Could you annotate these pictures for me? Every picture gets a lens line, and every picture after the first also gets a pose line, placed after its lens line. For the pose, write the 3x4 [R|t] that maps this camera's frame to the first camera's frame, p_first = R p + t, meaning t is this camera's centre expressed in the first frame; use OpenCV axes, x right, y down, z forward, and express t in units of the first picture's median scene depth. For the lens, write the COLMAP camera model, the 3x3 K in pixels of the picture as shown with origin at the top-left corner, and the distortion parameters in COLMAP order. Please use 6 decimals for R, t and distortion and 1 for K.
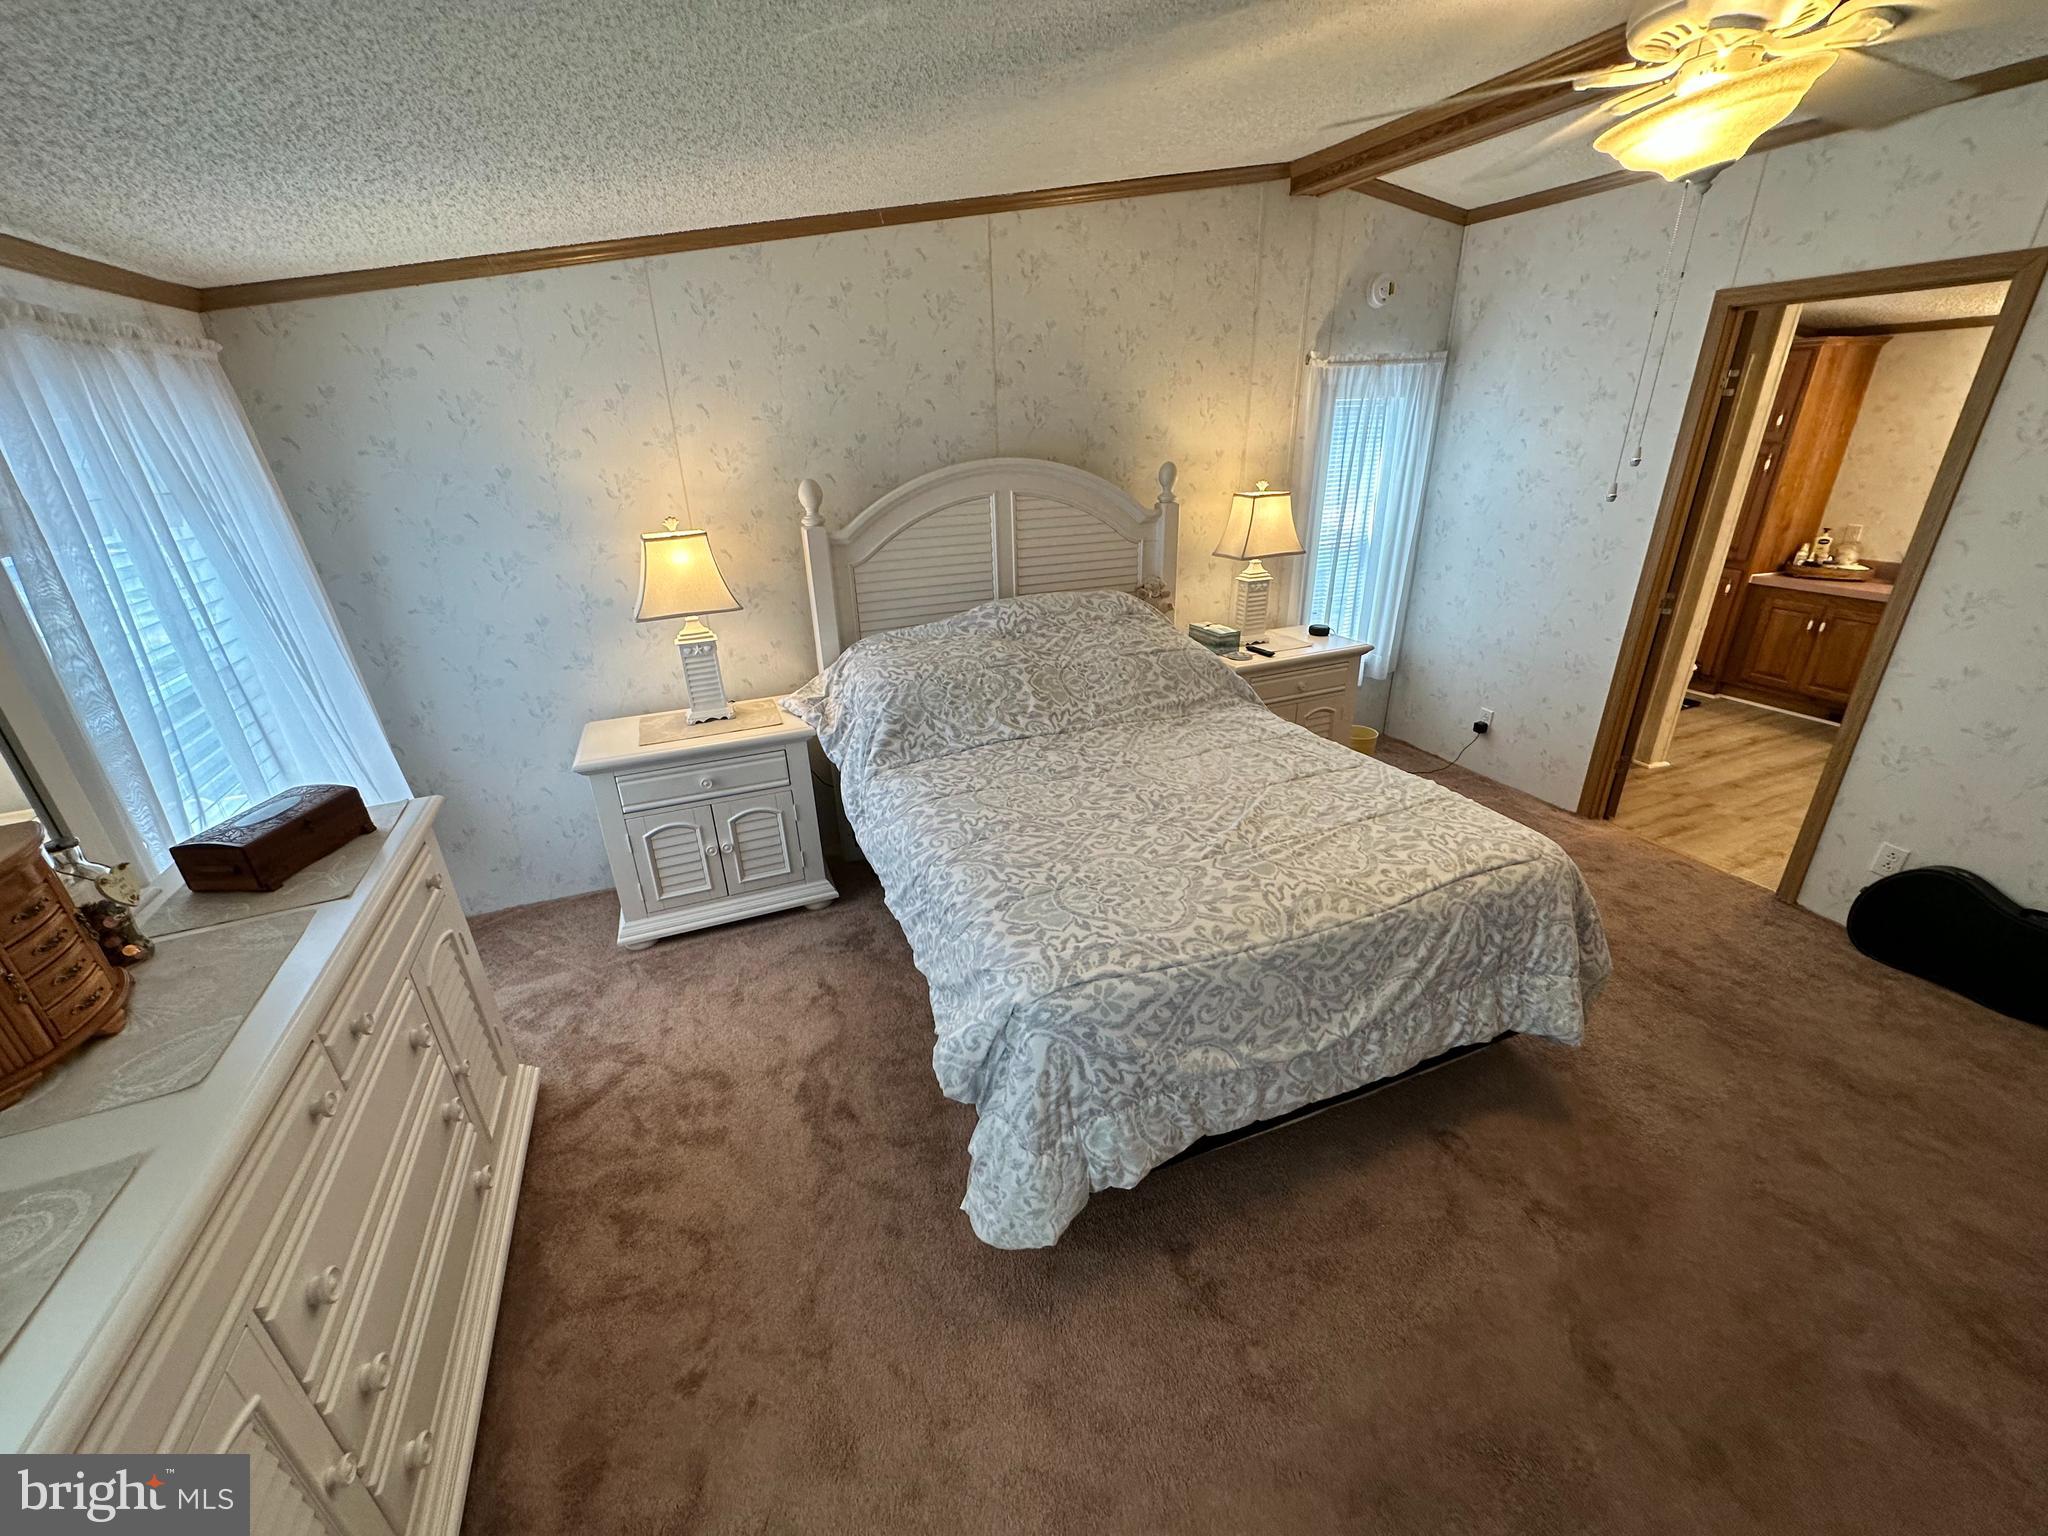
lens RADIAL K [[813.9, 0, 1024.0], [0, 813.9, 768.0], [0, 0, 1]] dist [-0.000848, 0.000016]
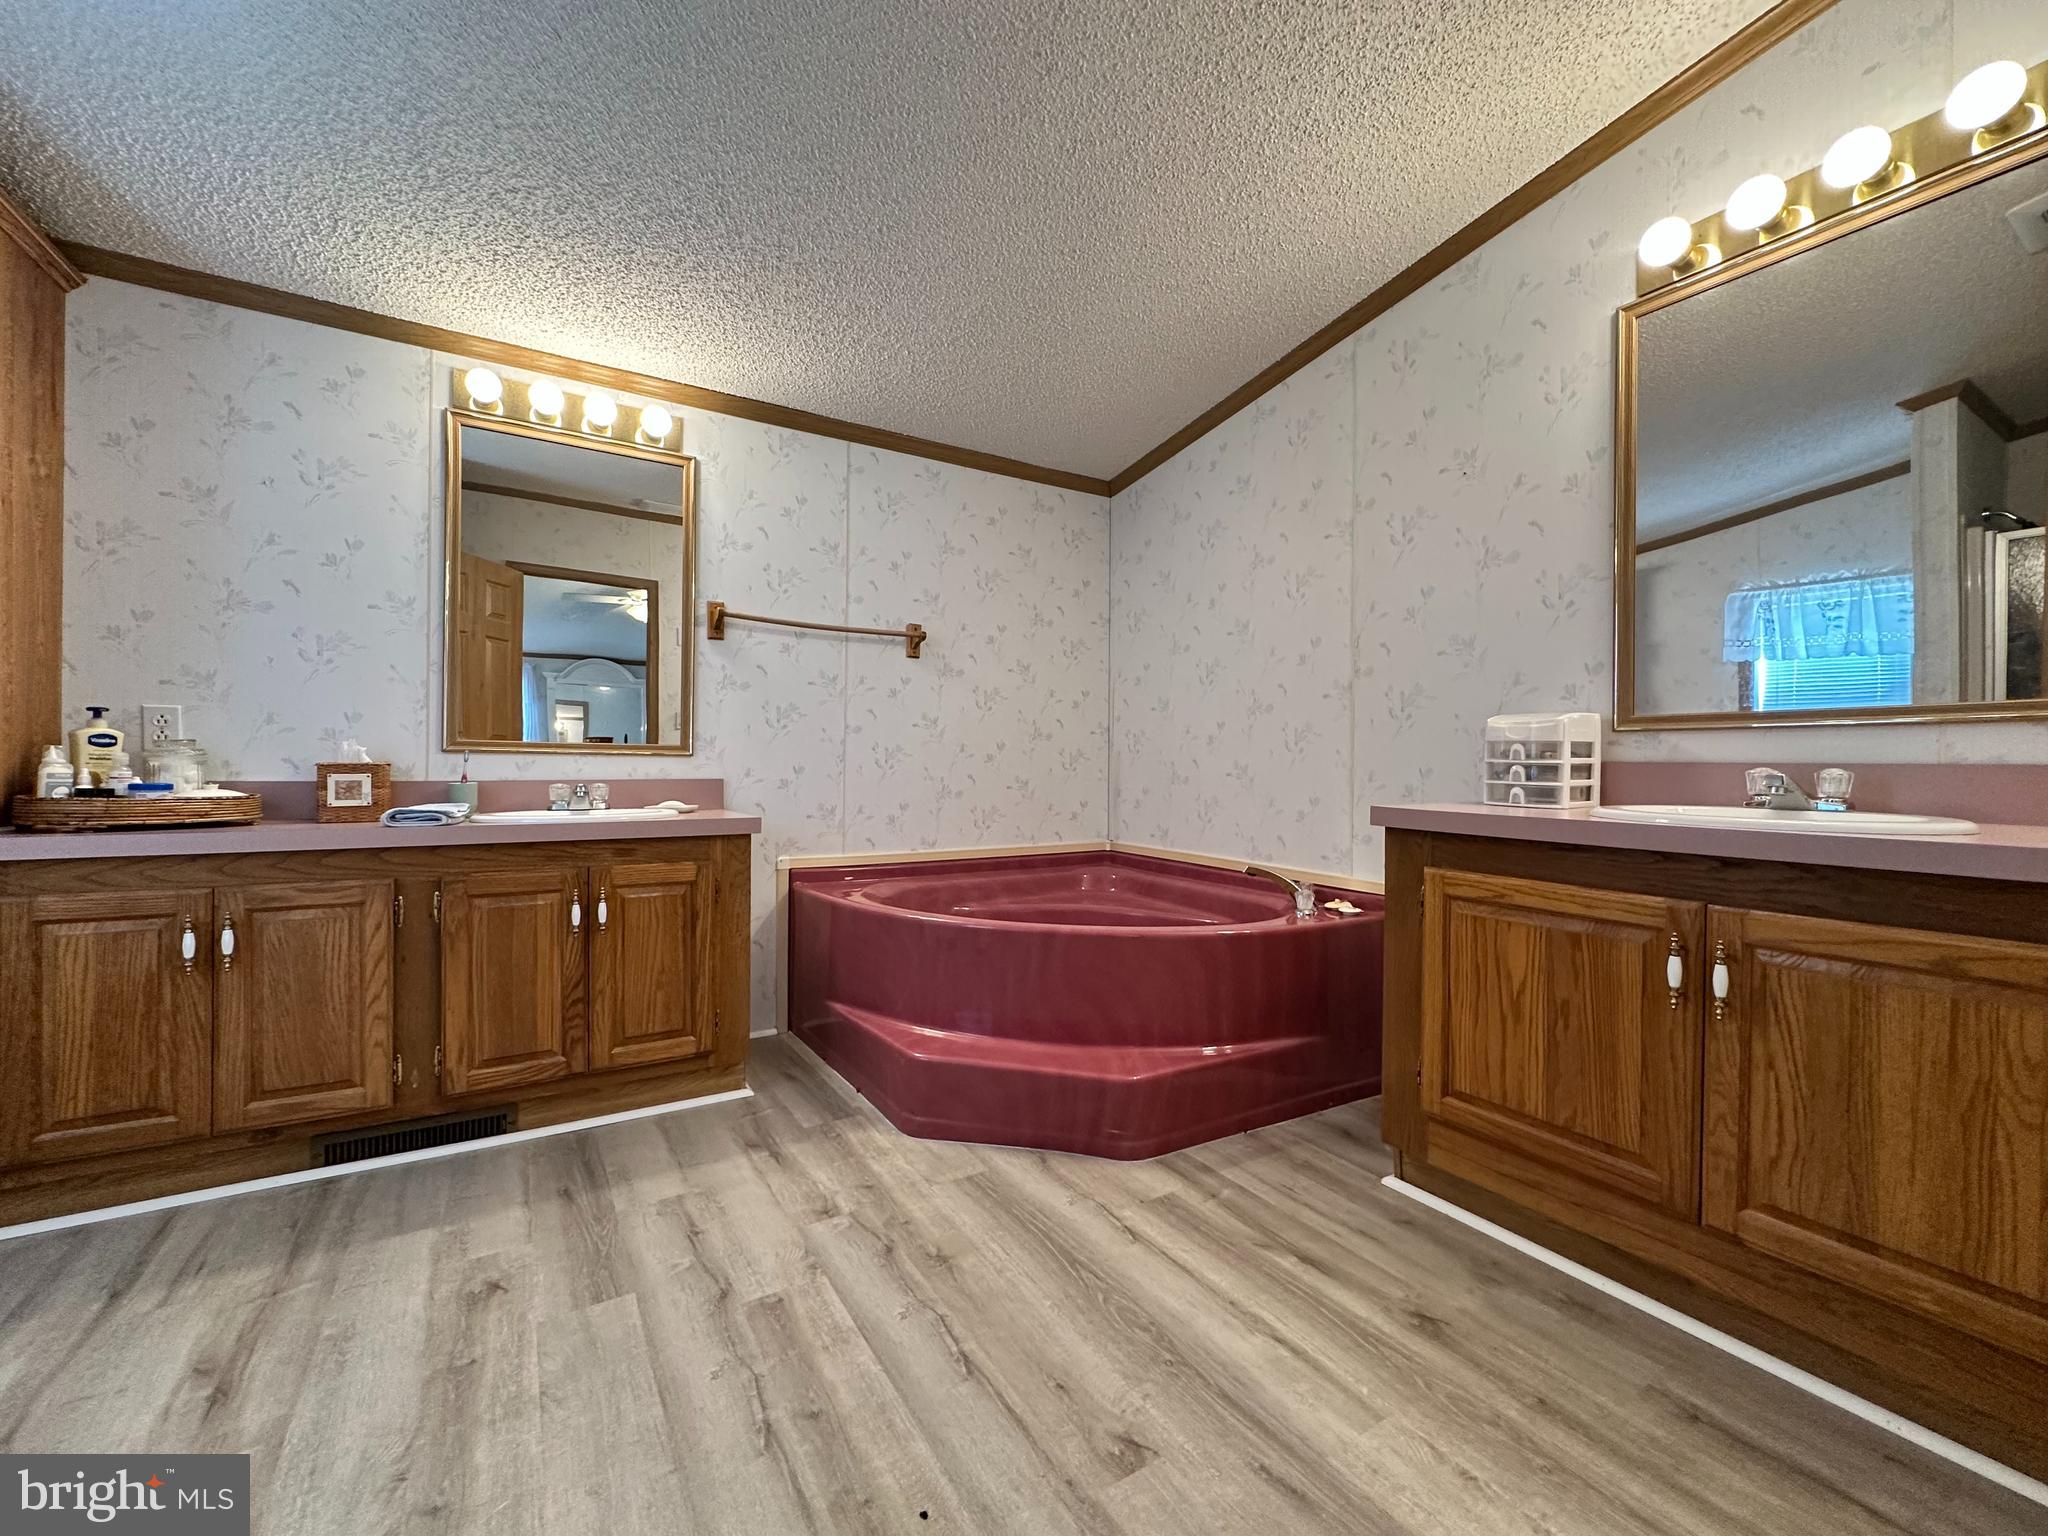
lens RADIAL K [[818.9, 0, 1020.0], [0, 818.9, 764.5], [0, 0, 1]] dist [-0.000679, -0.000203]
pose [[-0.143614, 0.019761, 0.989436, 0.806044], [0.368401, 0.929011, 0.034919, -0.182304], [-0.918507, 0.369524, -0.140699, 0.984620]]
